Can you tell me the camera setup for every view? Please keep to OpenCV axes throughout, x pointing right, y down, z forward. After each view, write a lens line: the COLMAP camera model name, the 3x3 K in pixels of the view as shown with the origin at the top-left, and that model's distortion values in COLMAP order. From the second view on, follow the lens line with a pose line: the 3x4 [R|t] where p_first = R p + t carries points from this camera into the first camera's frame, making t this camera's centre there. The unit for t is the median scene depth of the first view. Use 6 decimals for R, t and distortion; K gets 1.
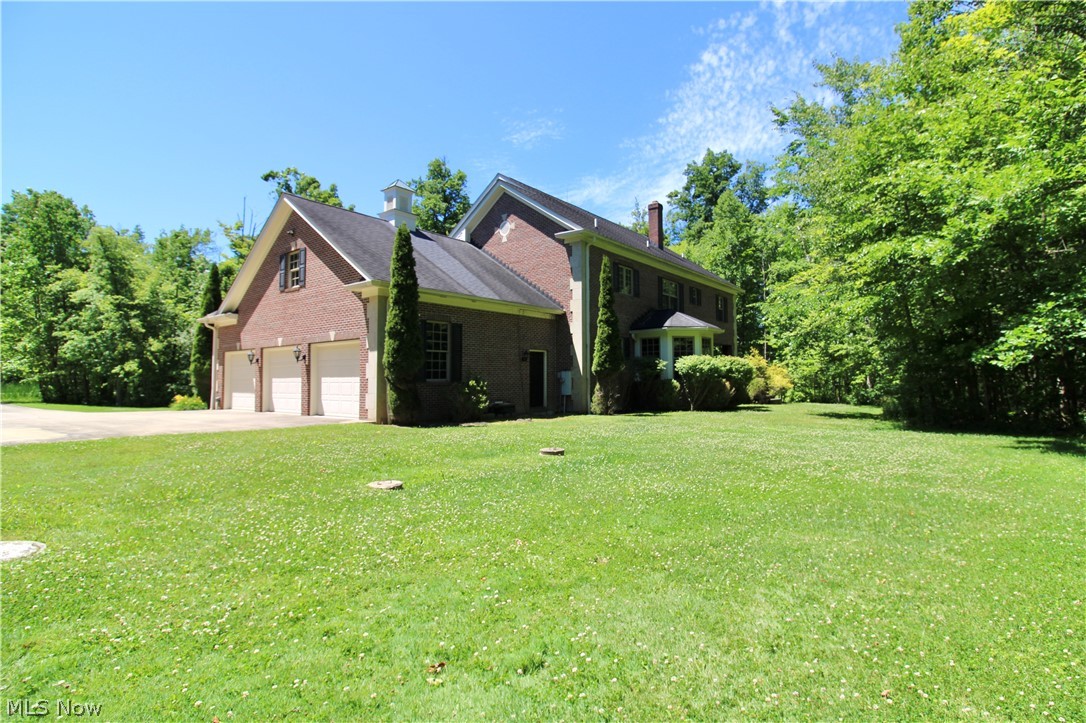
lens RADIAL K [[455.2, 0, 546.4], [0, 455.2, 360.4], [0, 0, 1]] dist [-0.002965, -0.000324]
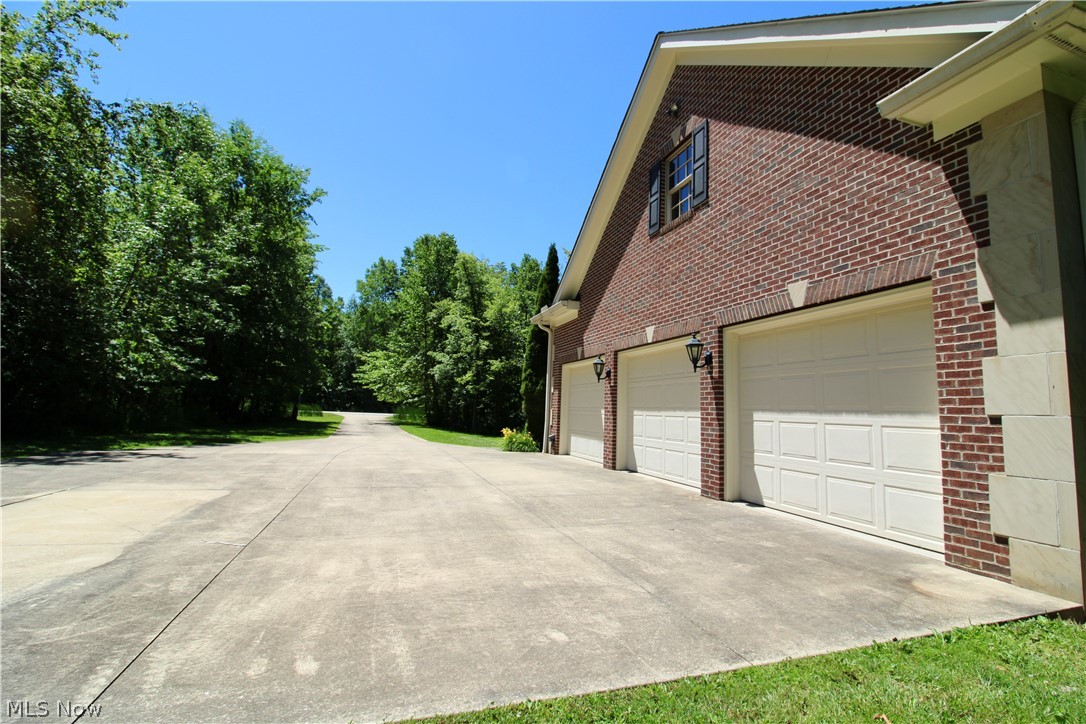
lens RADIAL K [[455.2, 0, 541.8], [0, 455.2, 361.0], [0, 0, 1]] dist [-0.002965, -0.000324]
pose [[0.783739, -0.029984, -0.620366, -0.332648], [-0.021756, 0.996896, -0.075668, 0.026028], [0.620709, 0.072801, 0.780654, 0.482931]]
